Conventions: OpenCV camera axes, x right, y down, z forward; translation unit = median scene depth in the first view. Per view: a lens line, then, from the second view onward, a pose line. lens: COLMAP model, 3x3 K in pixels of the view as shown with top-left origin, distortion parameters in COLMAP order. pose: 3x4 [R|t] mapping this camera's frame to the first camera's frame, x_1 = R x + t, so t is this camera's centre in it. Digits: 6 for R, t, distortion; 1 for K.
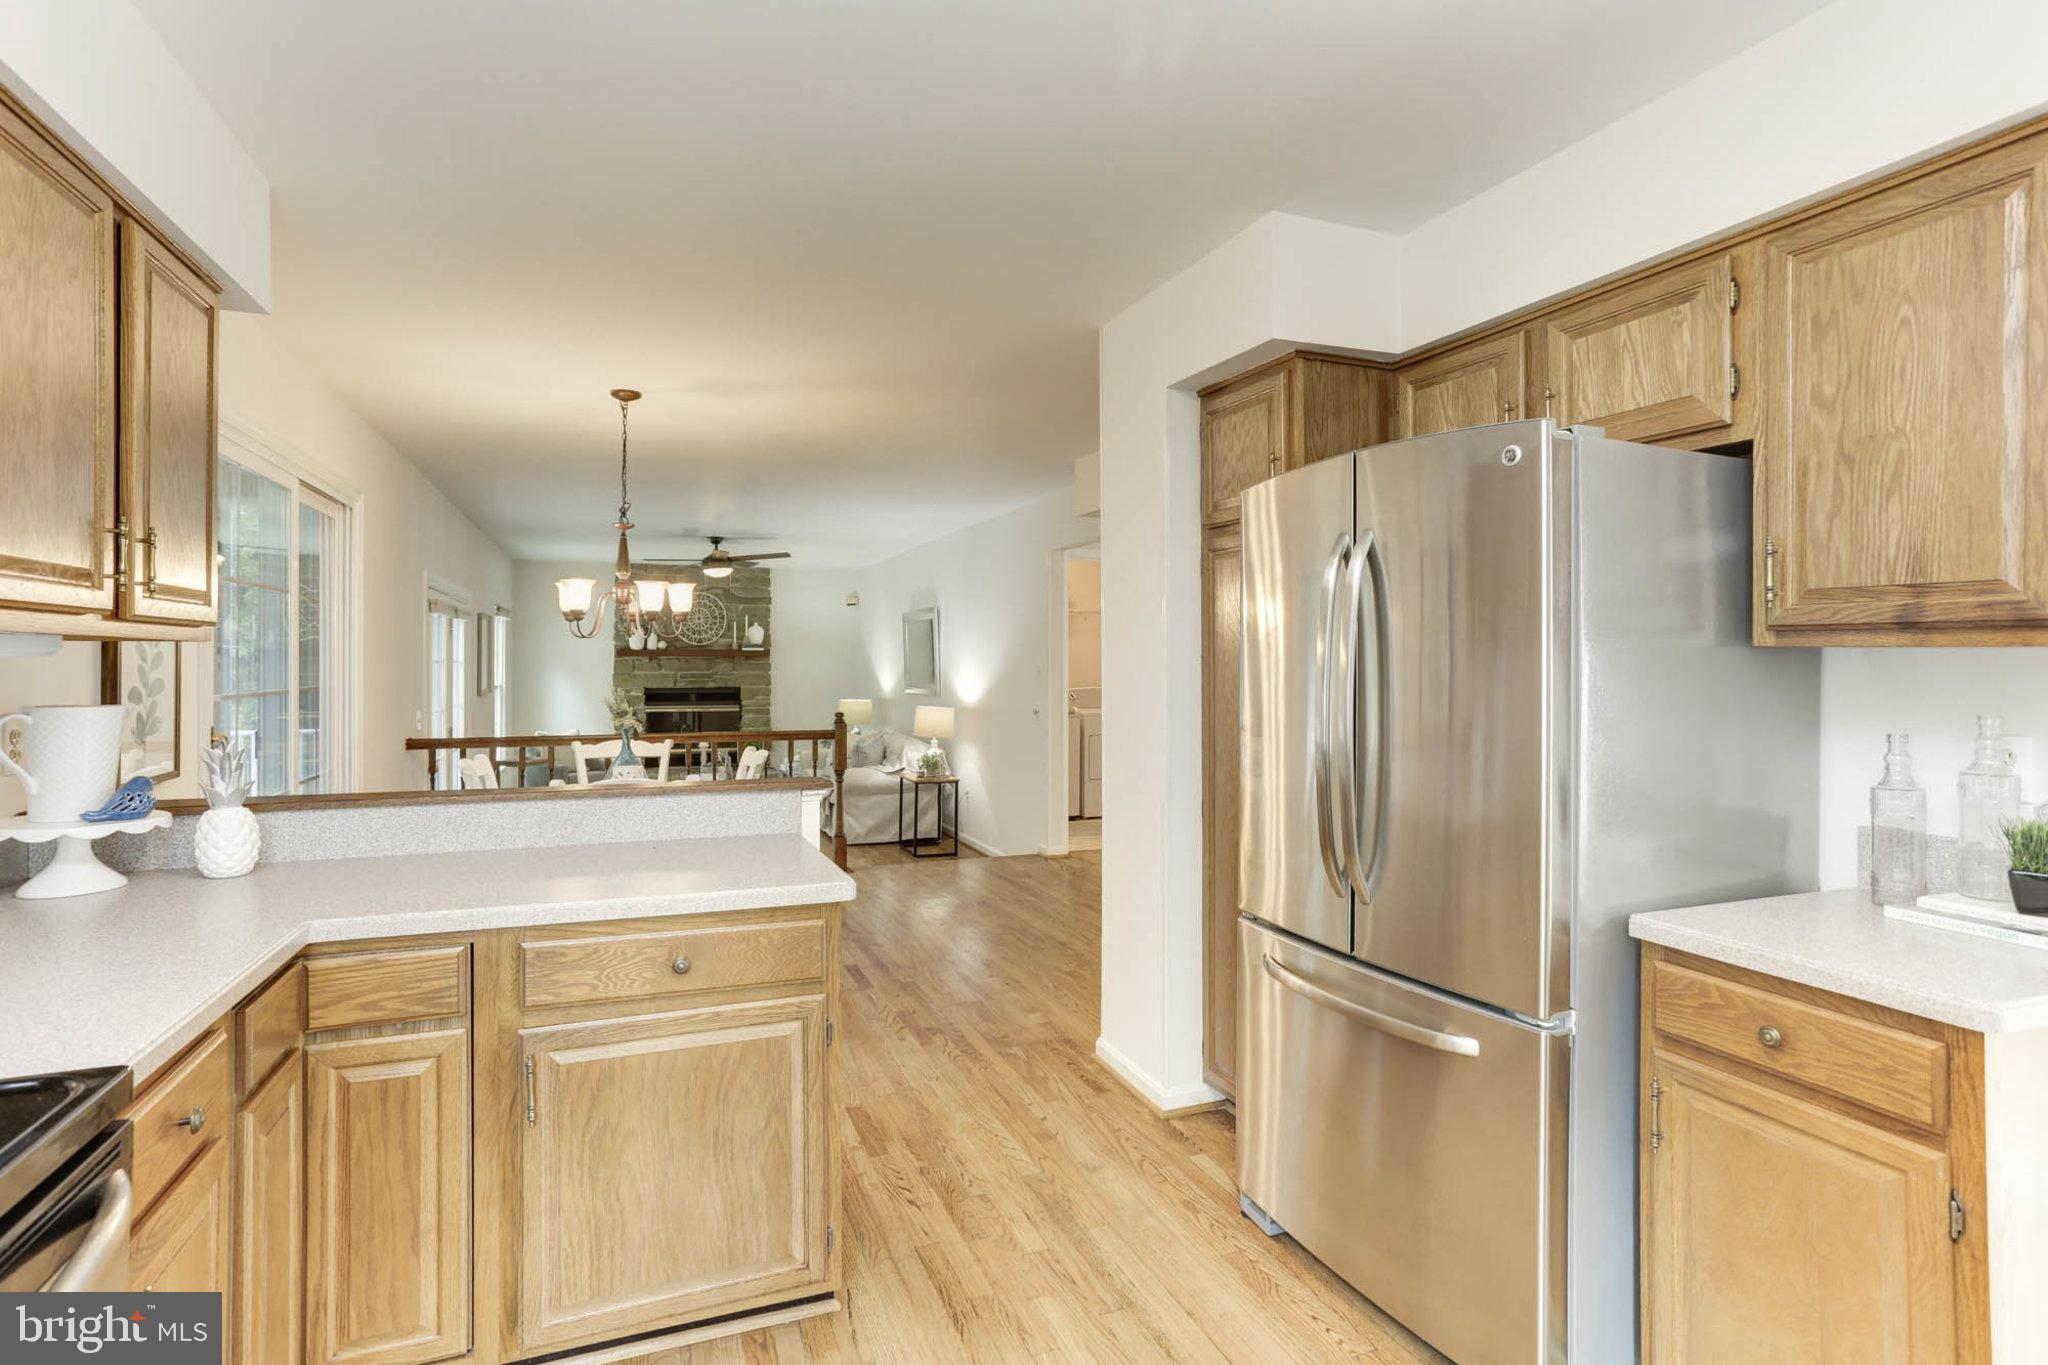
lens RADIAL K [[1015.4, 0, 995.7], [0, 1015.4, 652.4], [0, 0, 1]] dist [-0.036349, 0.028134]
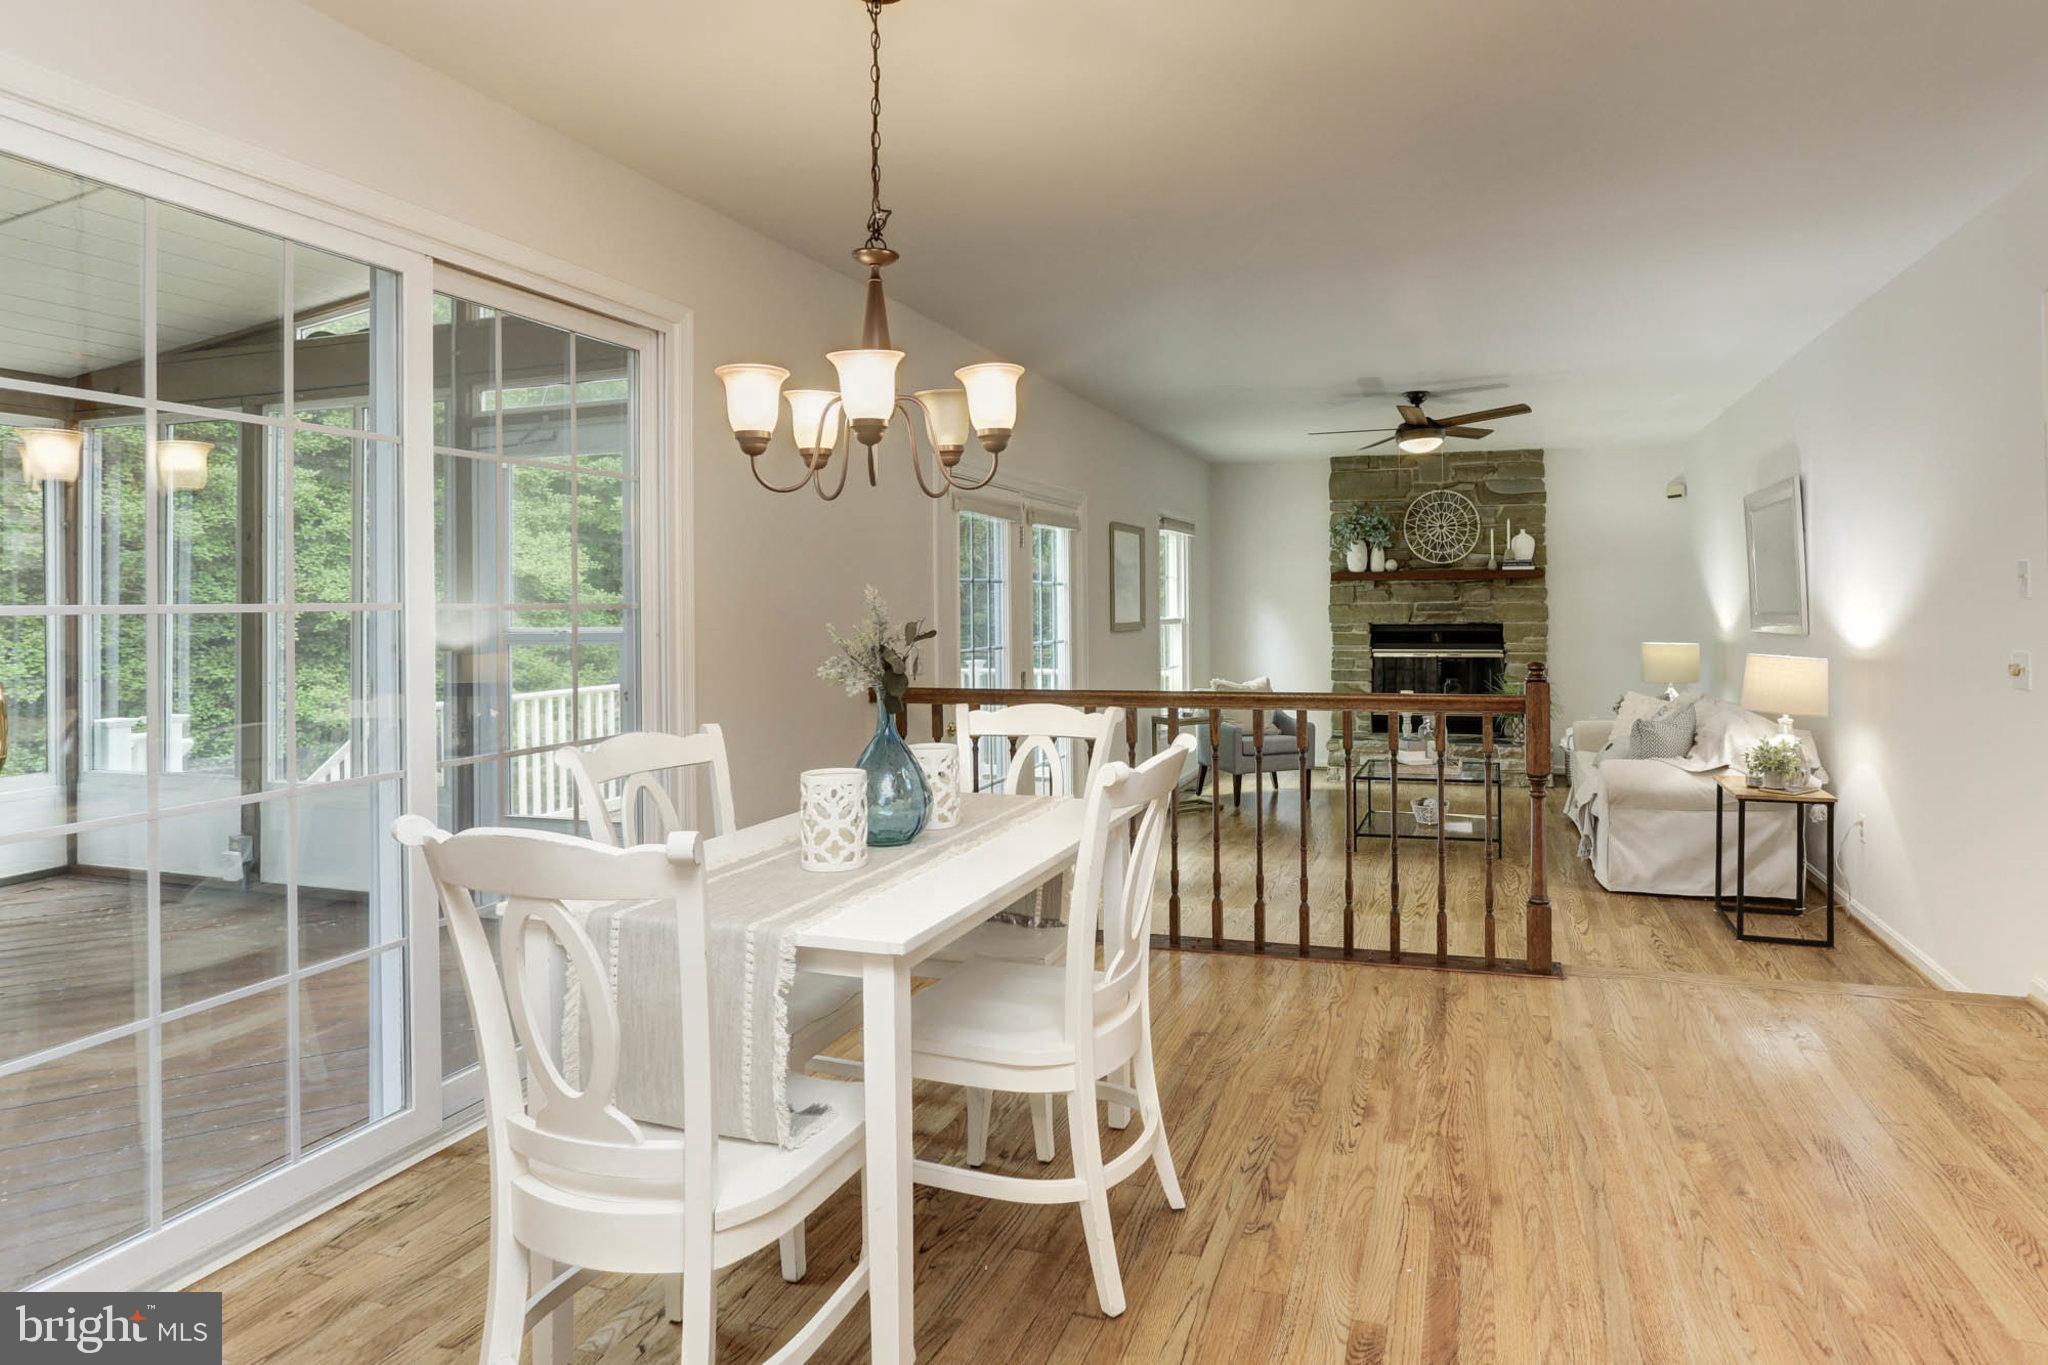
lens RADIAL K [[1141.9, 0, 1143.1], [0, 1141.9, 593.1], [0, 0, 1]] dist [-0.028921, 0.001671]
pose [[0.802880, -0.013656, -0.595984, 0.017136], [0.014854, 0.999885, -0.002901, 0.012745], [0.595955, -0.006523, 0.802991, 0.234525]]
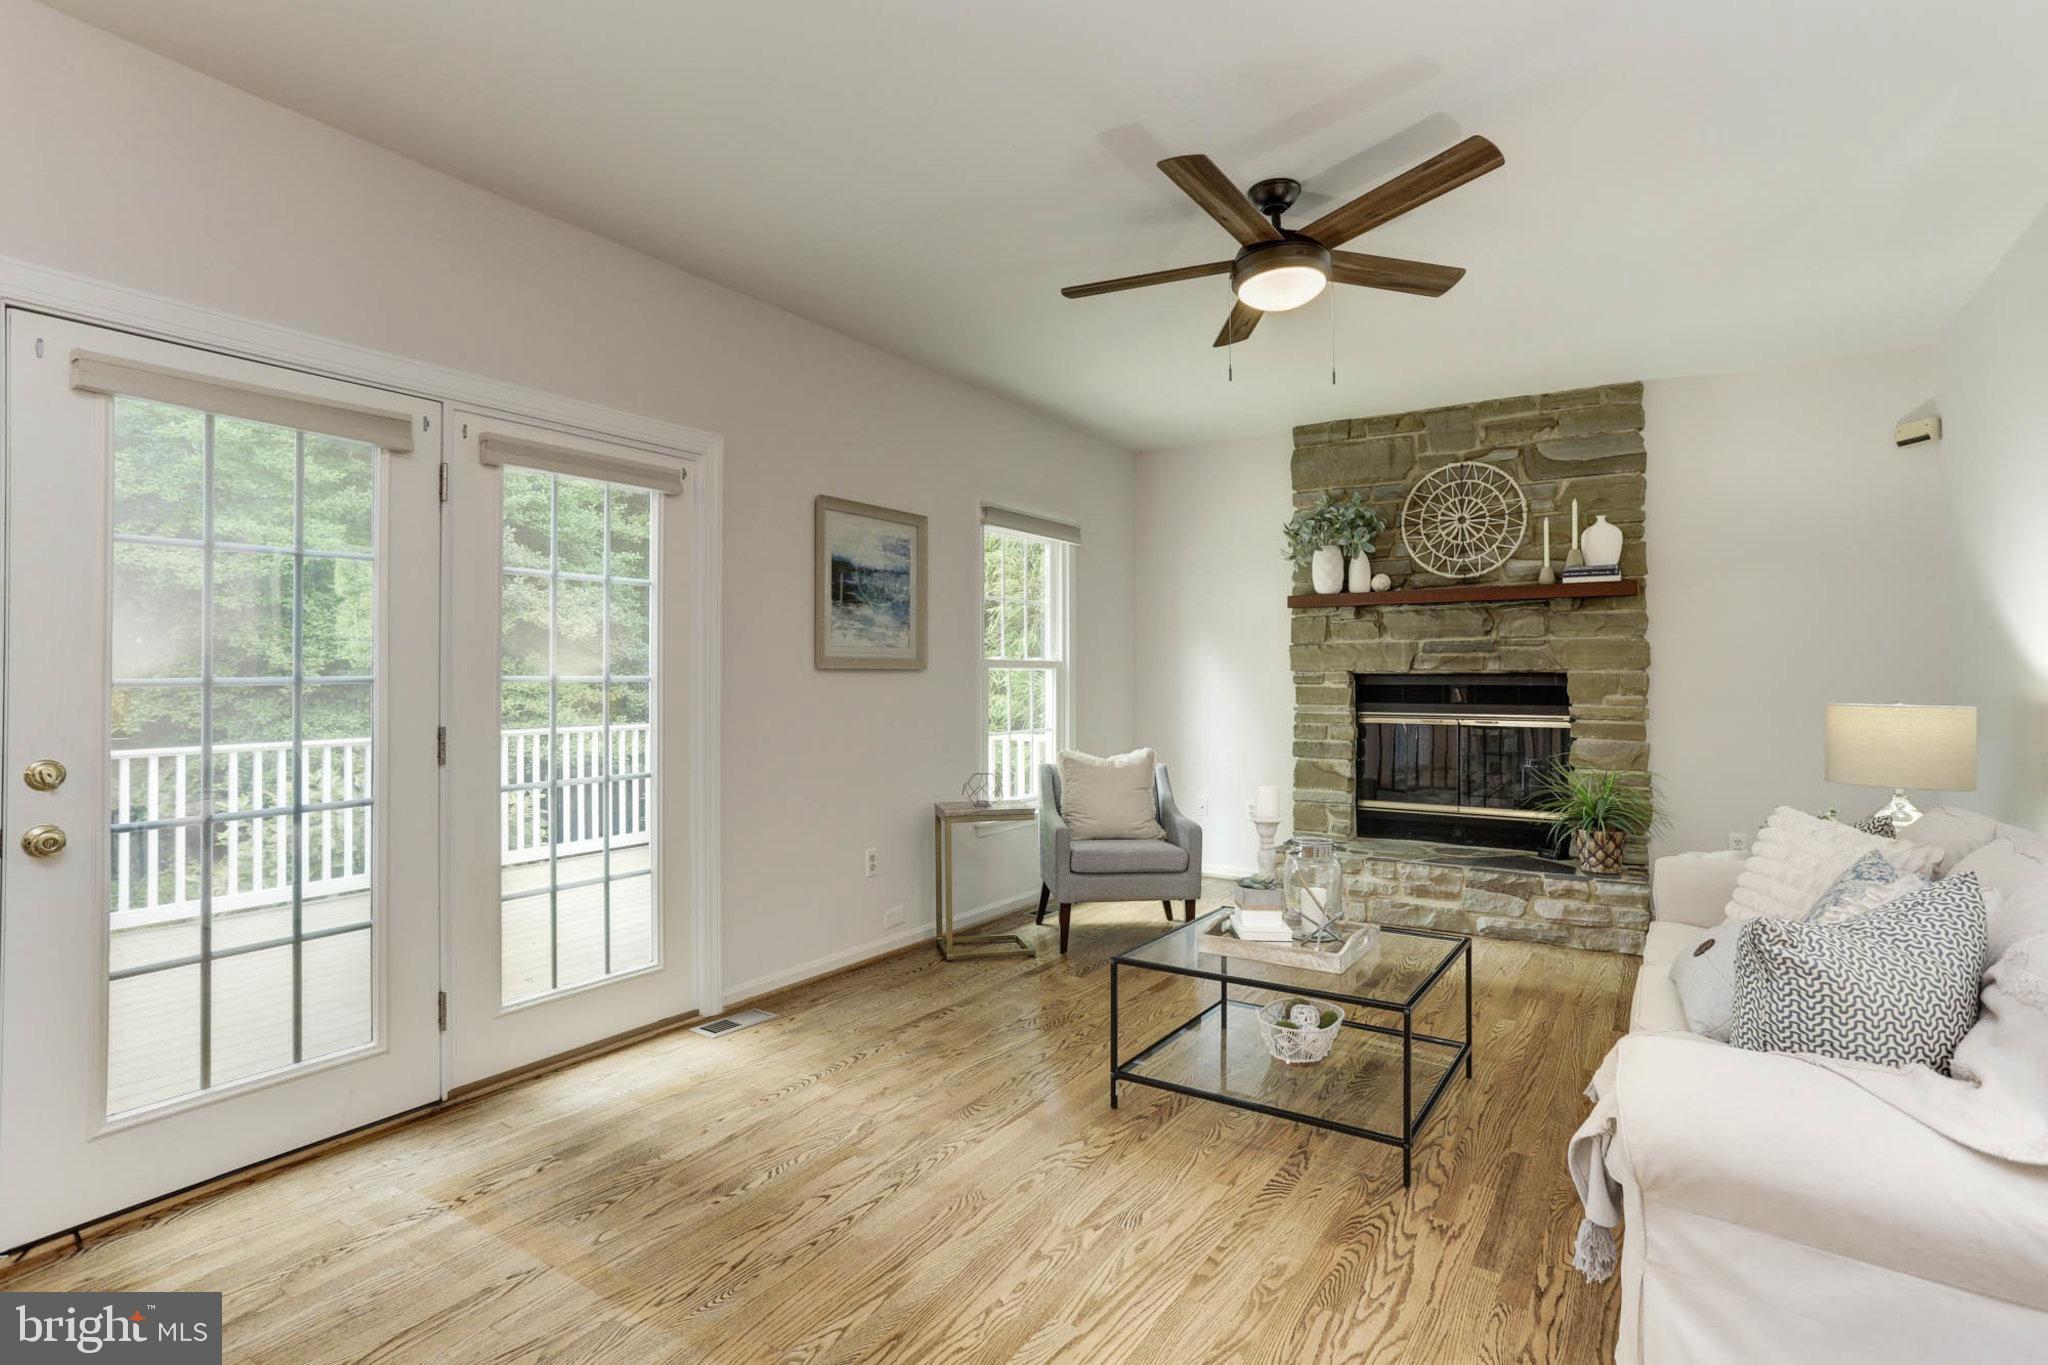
lens RADIAL K [[1003.5, 0, 1012.9], [0, 1003.5, 662.2], [0, 0, 1]] dist [-0.037574, 0.028430]
pose [[0.592115, -0.011819, -0.805766, -0.054528], [0.007178, 0.999930, -0.009392, 0.033767], [0.805821, -0.000222, 0.592159, 0.588555]]
